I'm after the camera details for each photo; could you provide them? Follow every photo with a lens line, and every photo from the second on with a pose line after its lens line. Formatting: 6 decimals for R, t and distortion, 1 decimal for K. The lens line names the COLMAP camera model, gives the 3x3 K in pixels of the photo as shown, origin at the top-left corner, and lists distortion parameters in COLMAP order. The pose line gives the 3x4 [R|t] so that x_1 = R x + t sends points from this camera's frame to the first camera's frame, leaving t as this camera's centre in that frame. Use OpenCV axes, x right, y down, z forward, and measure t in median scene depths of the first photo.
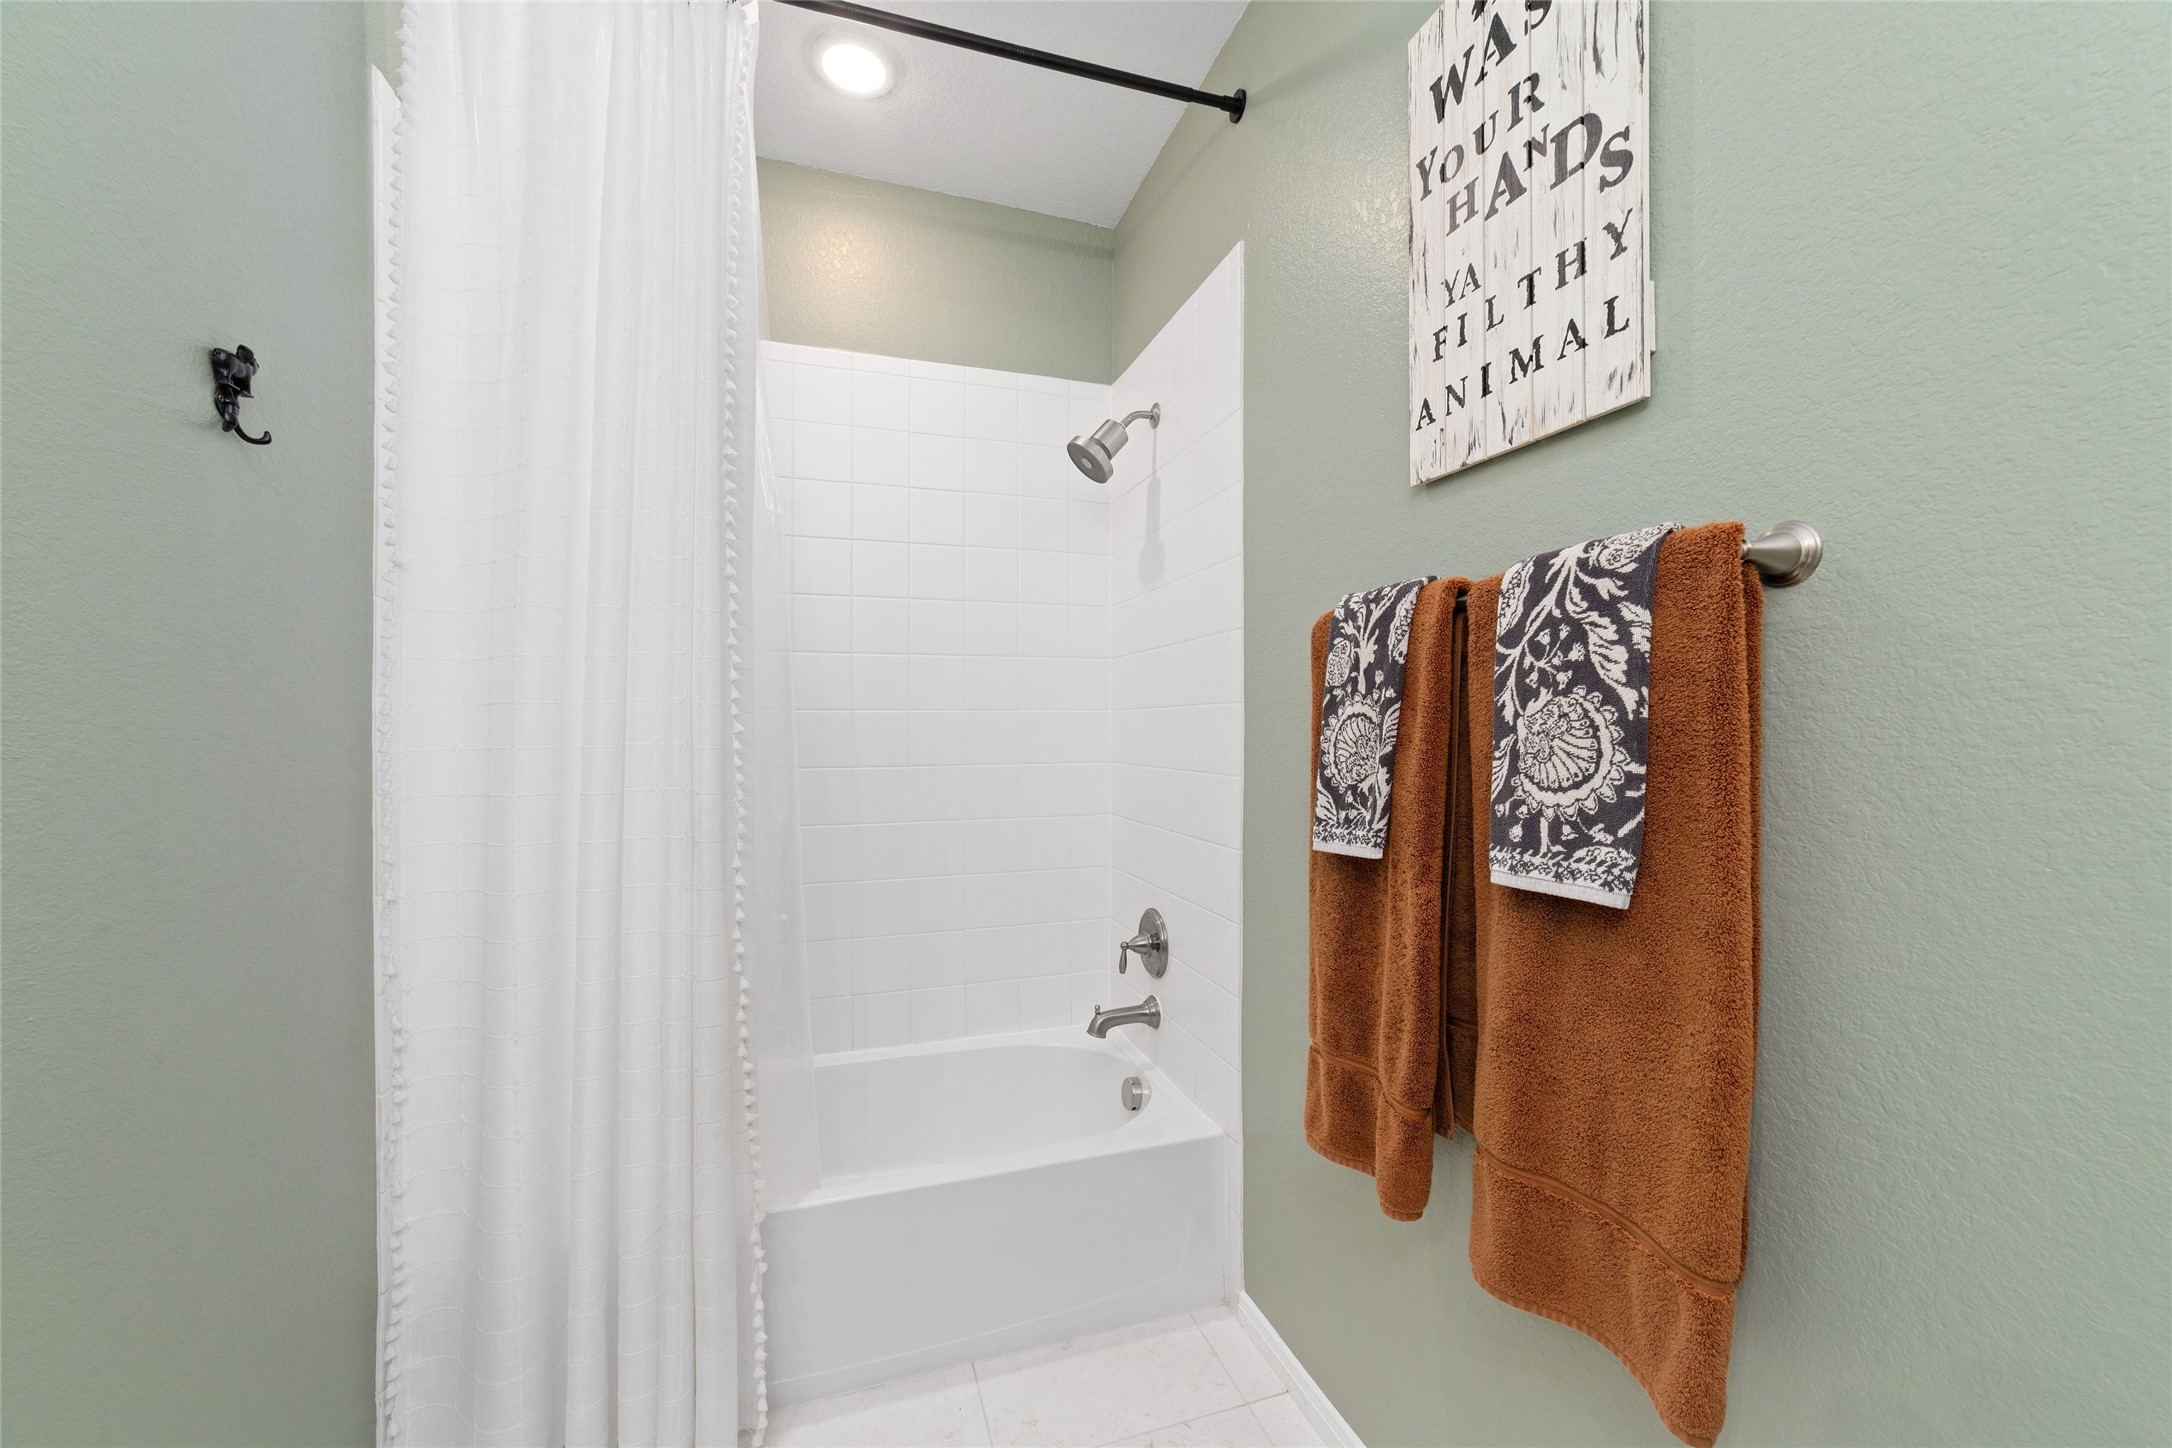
lens RADIAL K [[834.3, 0, 1095.7], [0, 834.3, 723.6], [0, 0, 1]] dist [-0.025199, 0.010285]
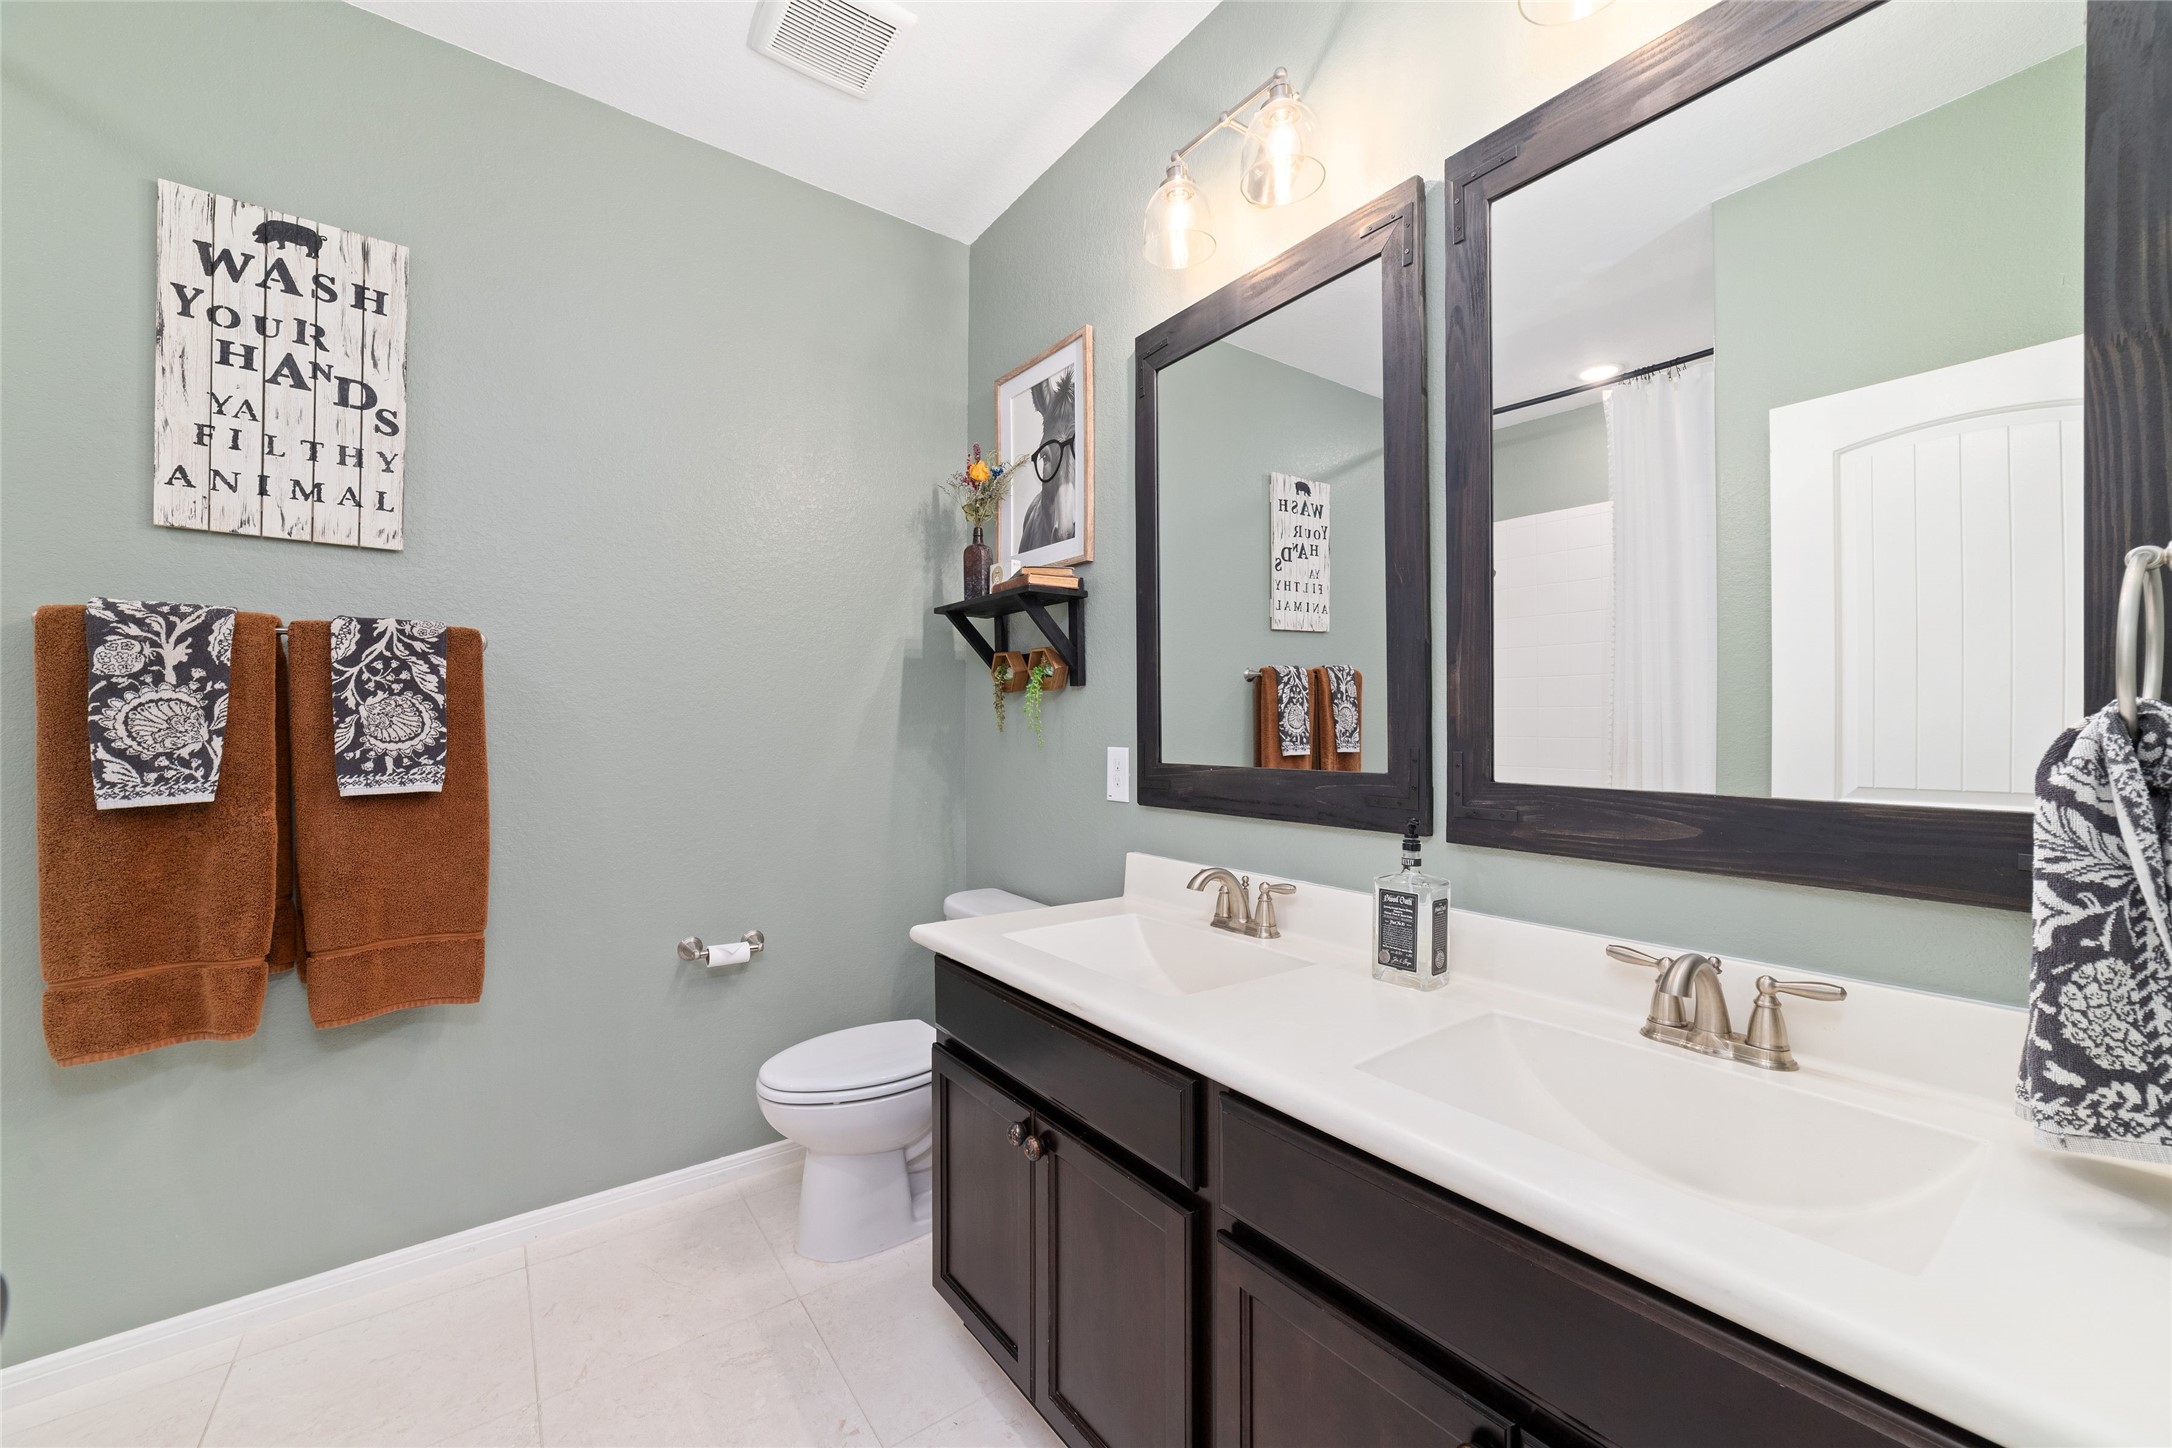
lens RADIAL K [[834.3, 0, 1095.7], [0, 834.3, 723.6], [0, 0, 1]] dist [-0.025199, 0.010285]
pose [[-0.327335, 0.001141, 0.944908, -1.835723], [-0.007020, 0.999969, -0.003640, 0.029201], [-0.944882, -0.007825, -0.327317, 0.038710]]
